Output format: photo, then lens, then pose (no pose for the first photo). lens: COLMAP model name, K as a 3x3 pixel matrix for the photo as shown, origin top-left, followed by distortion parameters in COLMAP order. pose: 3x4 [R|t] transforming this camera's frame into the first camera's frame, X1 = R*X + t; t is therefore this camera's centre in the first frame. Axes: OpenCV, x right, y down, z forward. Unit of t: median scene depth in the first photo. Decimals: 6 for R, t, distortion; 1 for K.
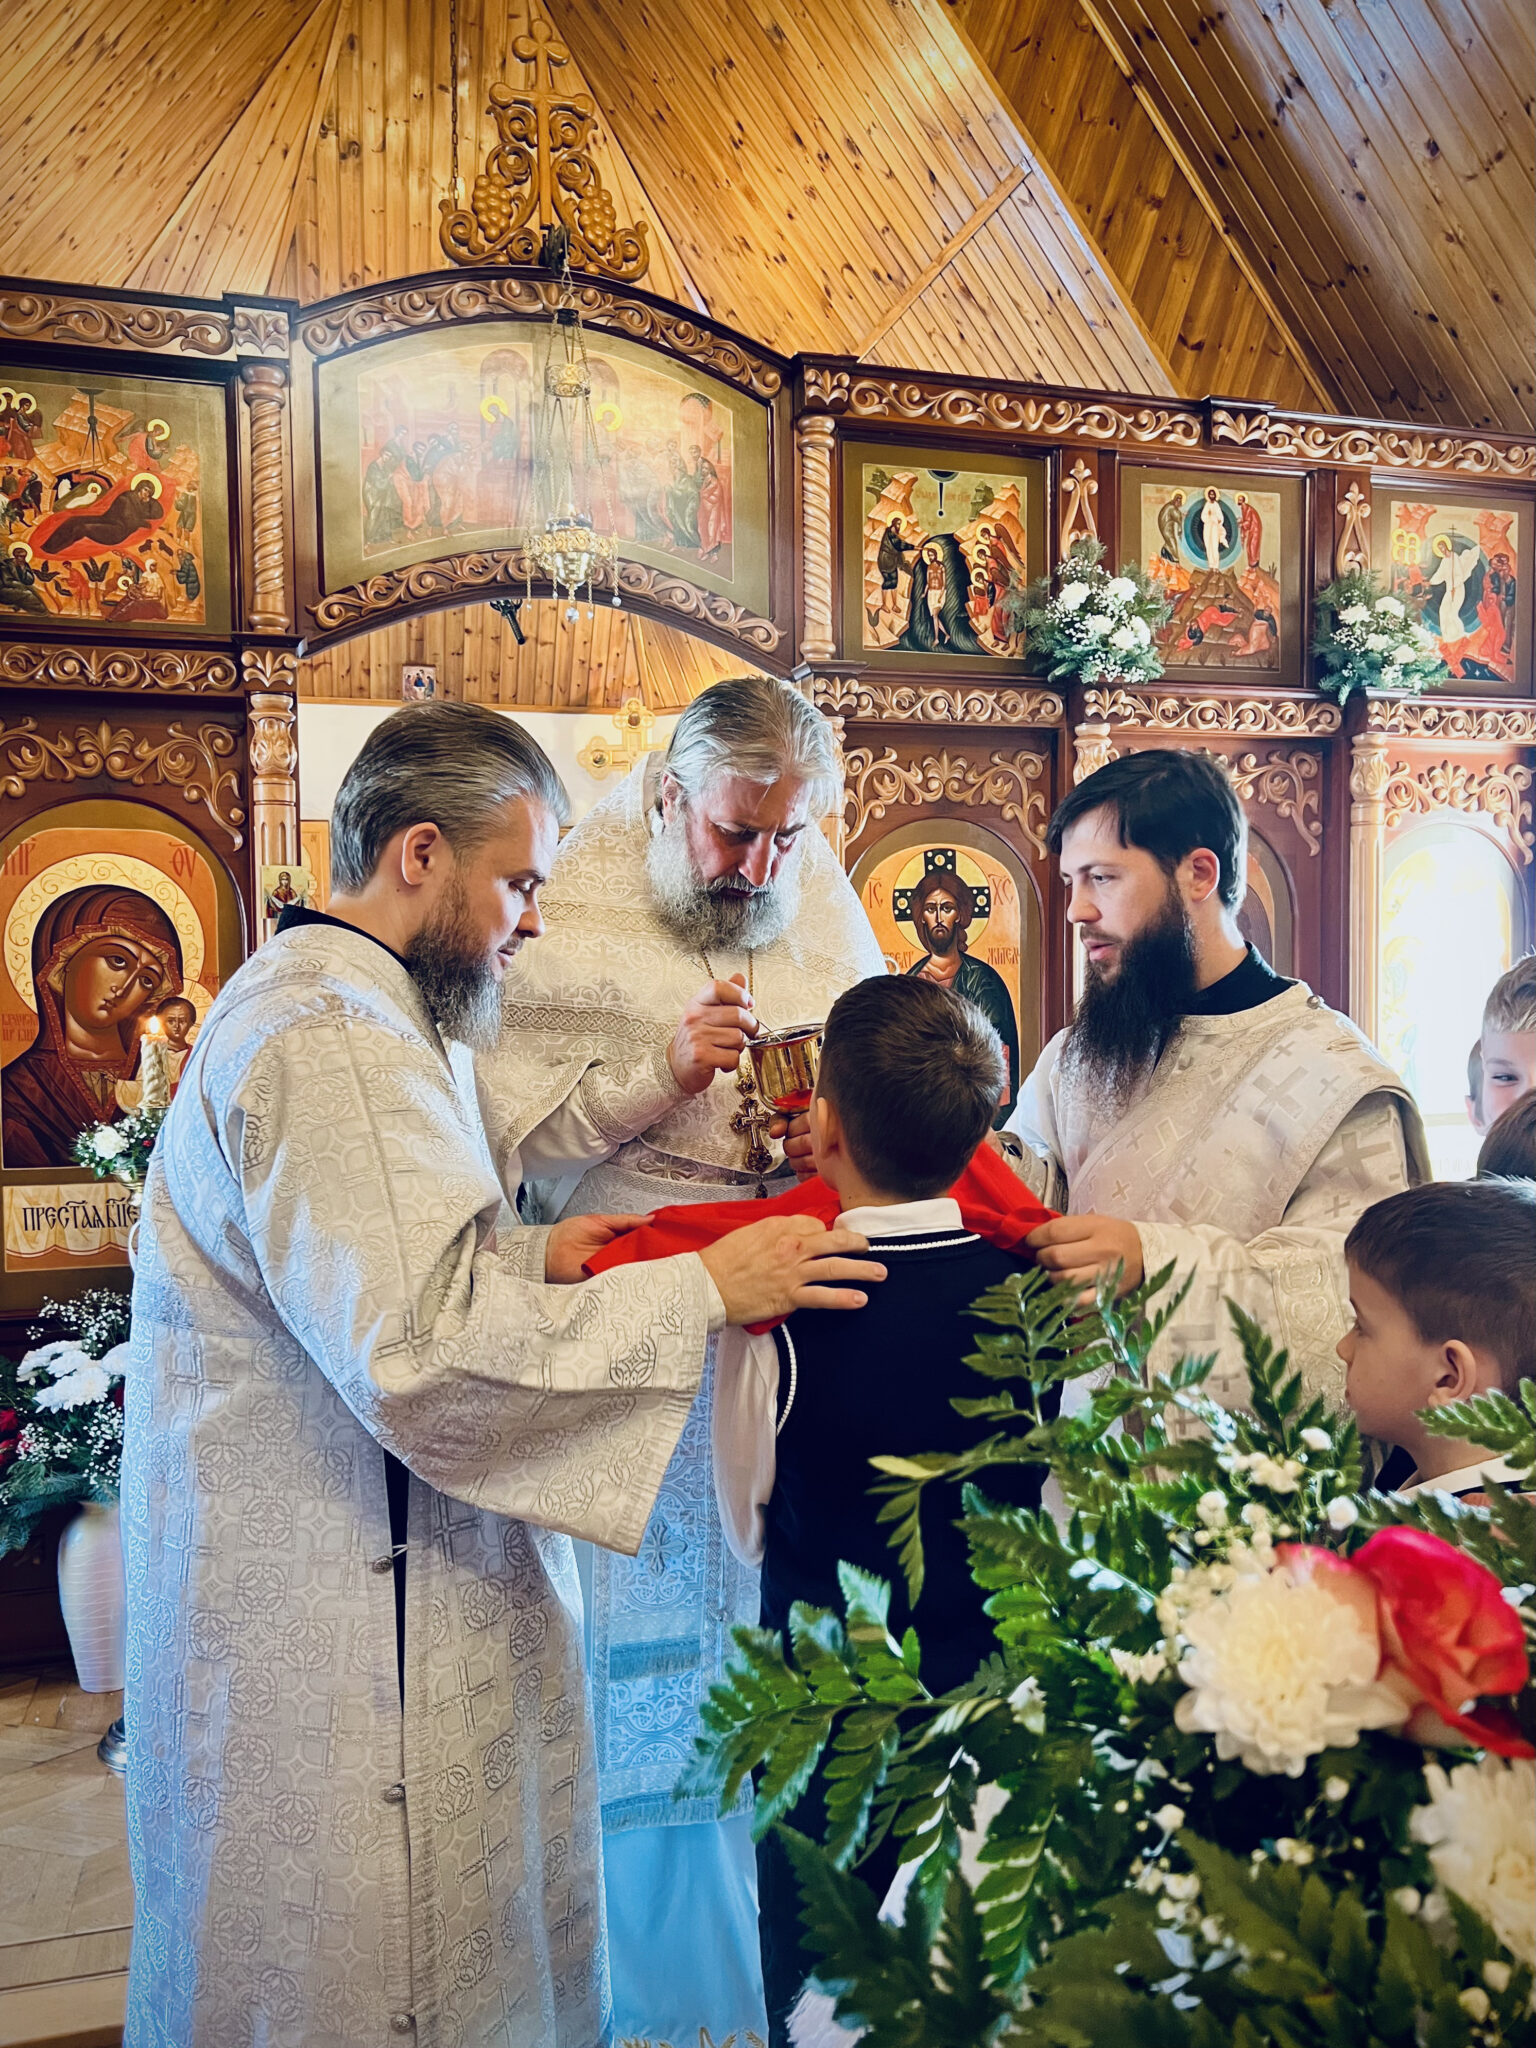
lens RADIAL K [[1562.5, 0, 787.4], [0, 1562.5, 1036.7], [0, 0, 1]] dist [0.044135, -0.053543]
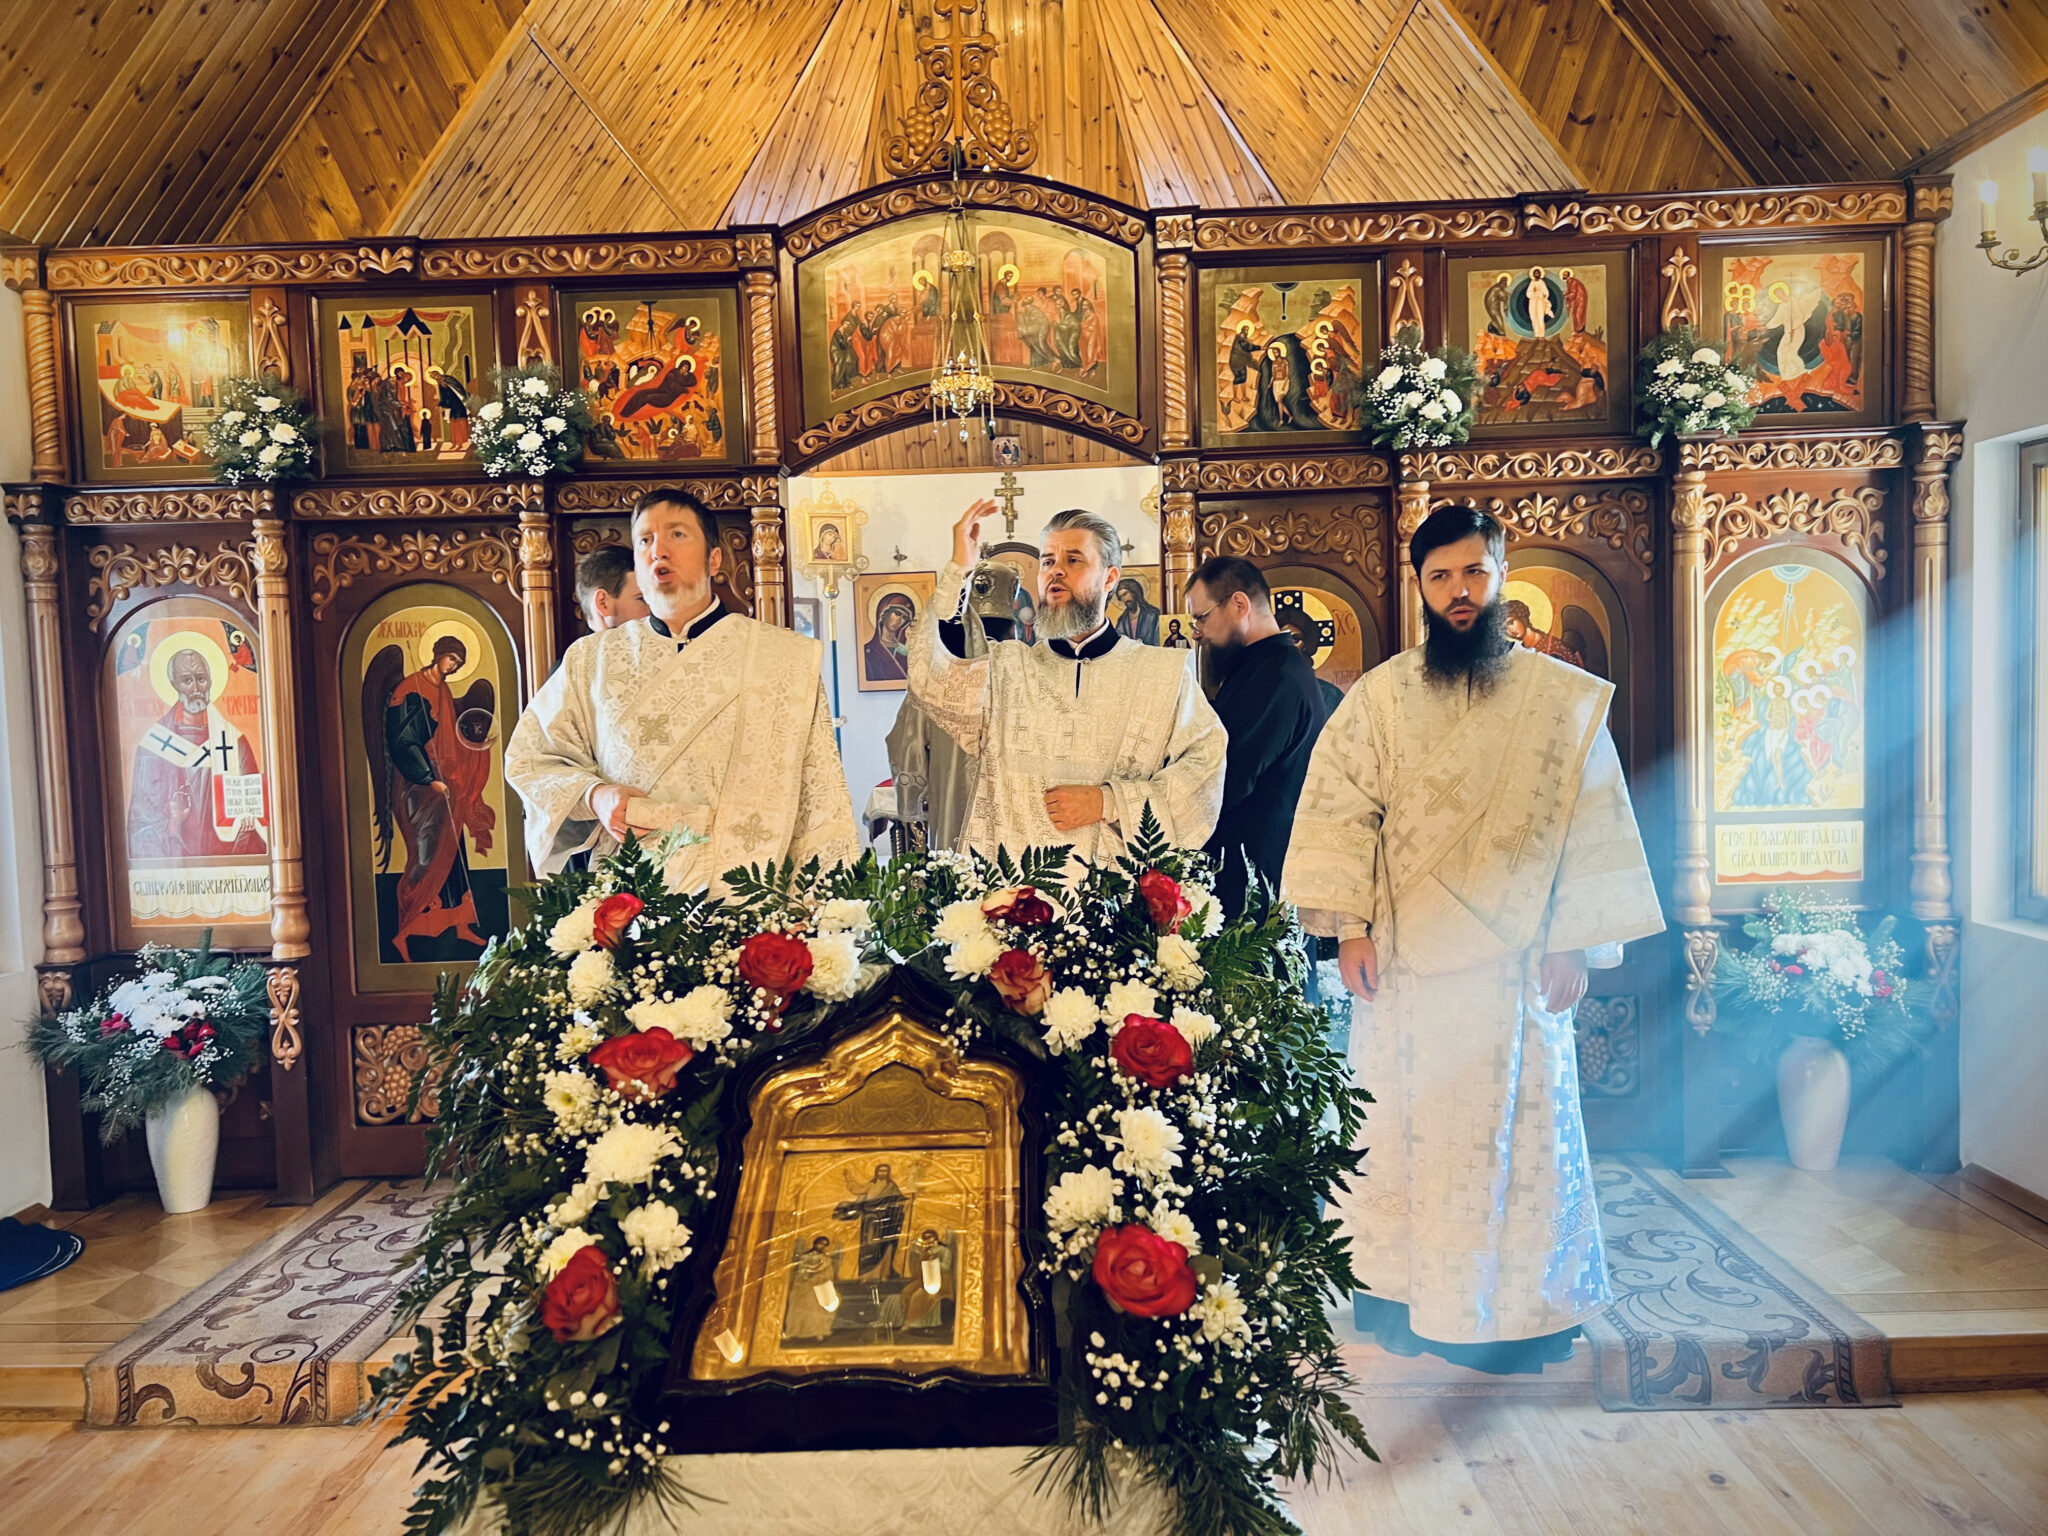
lens RADIAL K [[1521.8, 0, 1024.0], [0, 1521.8, 768.0], [0, 0, 1]] dist [0.050326, -0.054256]
pose [[0.953040, -0.003514, -0.302823, 0.261879], [0.007829, 0.999884, 0.013036, 0.001324], [0.302742, -0.014795, 0.952958, -0.203461]]
